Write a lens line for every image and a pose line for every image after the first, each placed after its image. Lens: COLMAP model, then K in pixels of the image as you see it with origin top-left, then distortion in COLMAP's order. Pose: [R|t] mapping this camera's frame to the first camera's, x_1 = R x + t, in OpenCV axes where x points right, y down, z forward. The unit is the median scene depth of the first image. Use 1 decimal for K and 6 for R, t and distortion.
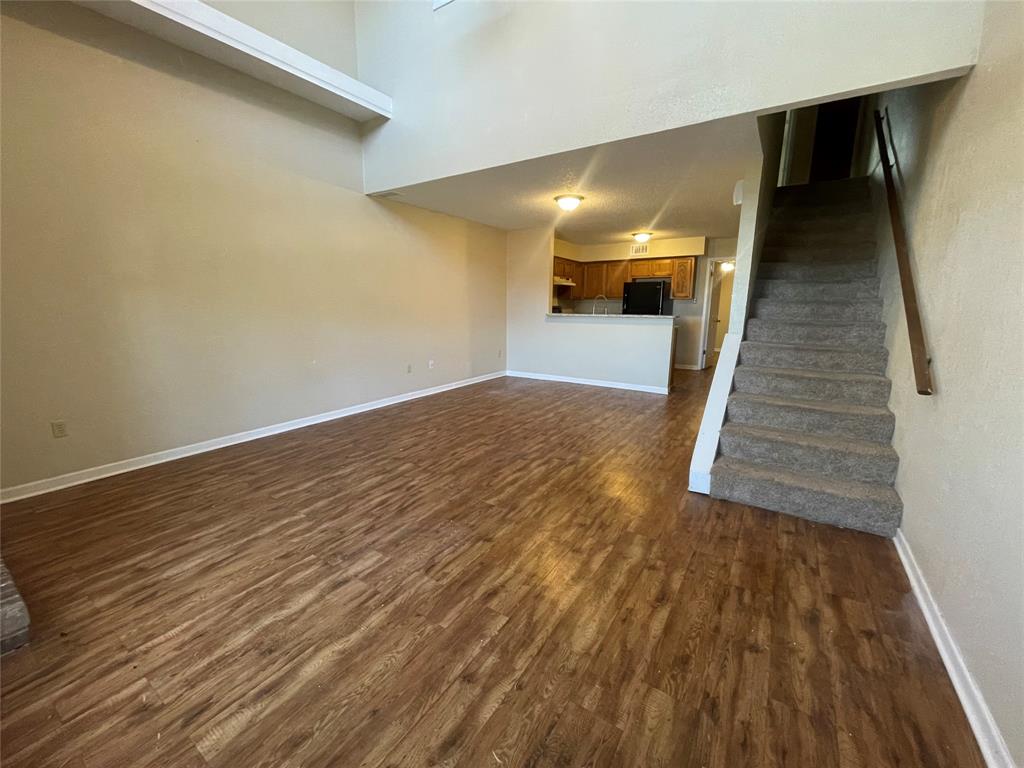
lens RADIAL K [[412.6, 0, 512.0], [0, 412.6, 384.0], [0, 0, 1]] dist [-0.000114, -0.000118]
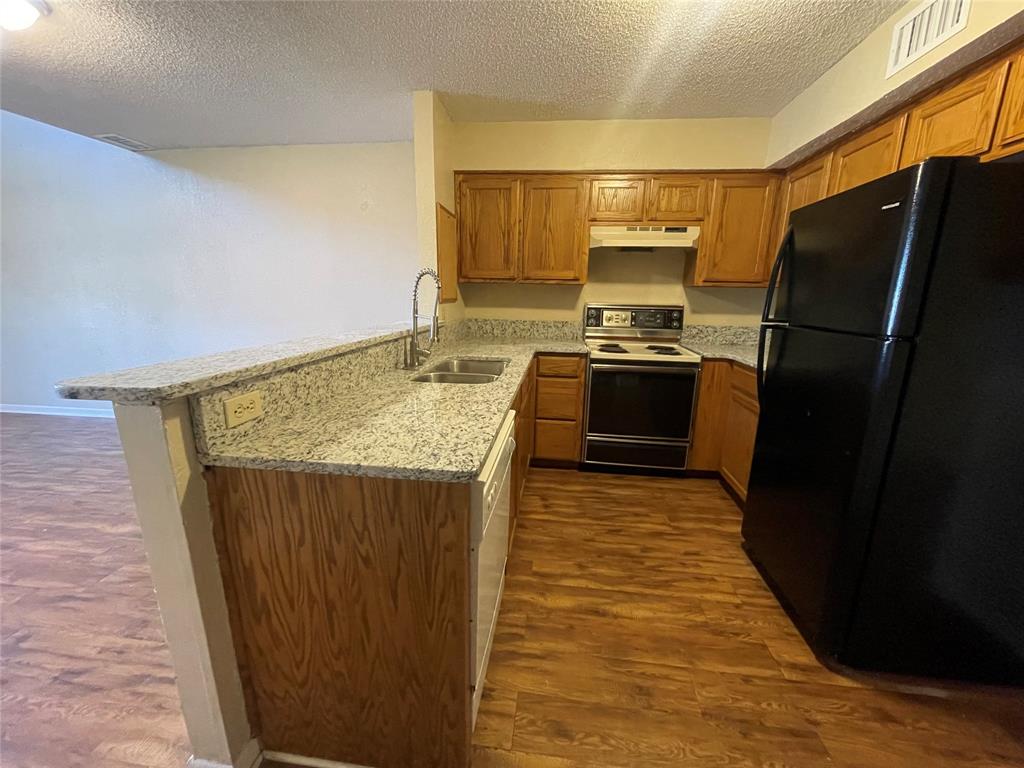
lens RADIAL K [[420.9, 0, 512.0], [0, 420.9, 384.0], [0, 0, 1]] dist [-0.000841, -0.000180]
pose [[0.447608, 0.187311, -0.874392, 0.992206], [-0.182225, 0.976404, 0.115882, -0.339829], [0.875466, 0.107467, 0.471179, 1.745407]]
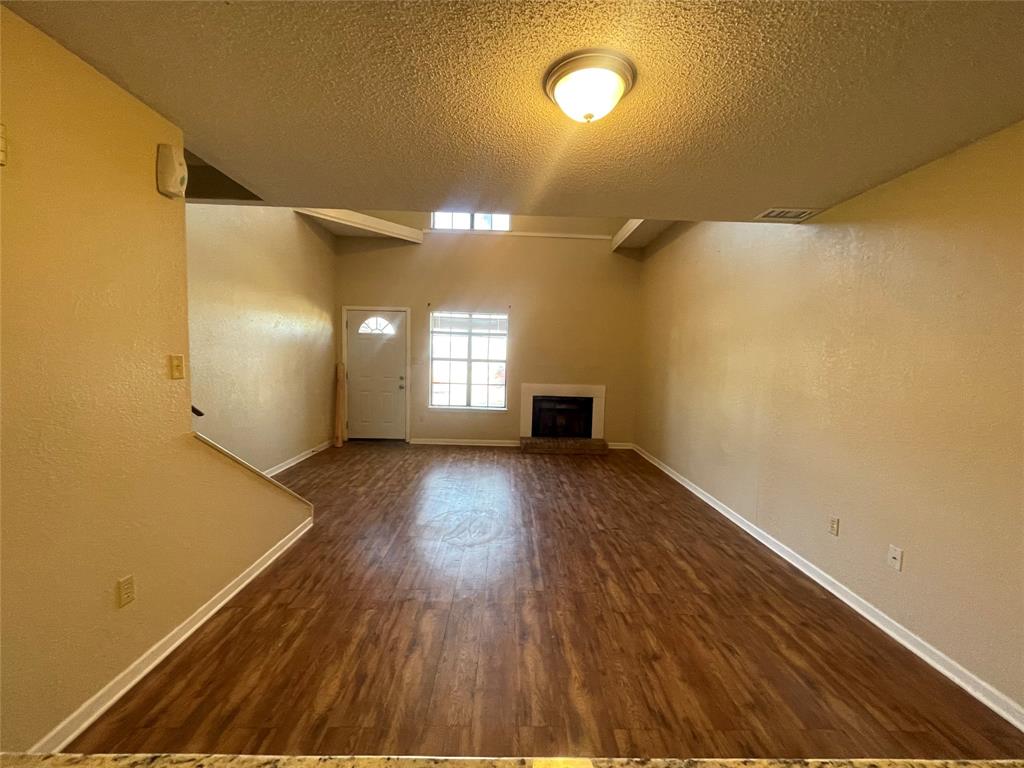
lens RADIAL K [[412.6, 0, 512.0], [0, 412.6, 384.0], [0, 0, 1]] dist [-0.000114, -0.000118]
pose [[-0.823294, 0.010368, -0.567520, 0.522561], [-0.141433, 0.964551, 0.222796, -0.397586], [0.549712, 0.263692, -0.792643, 1.794042]]
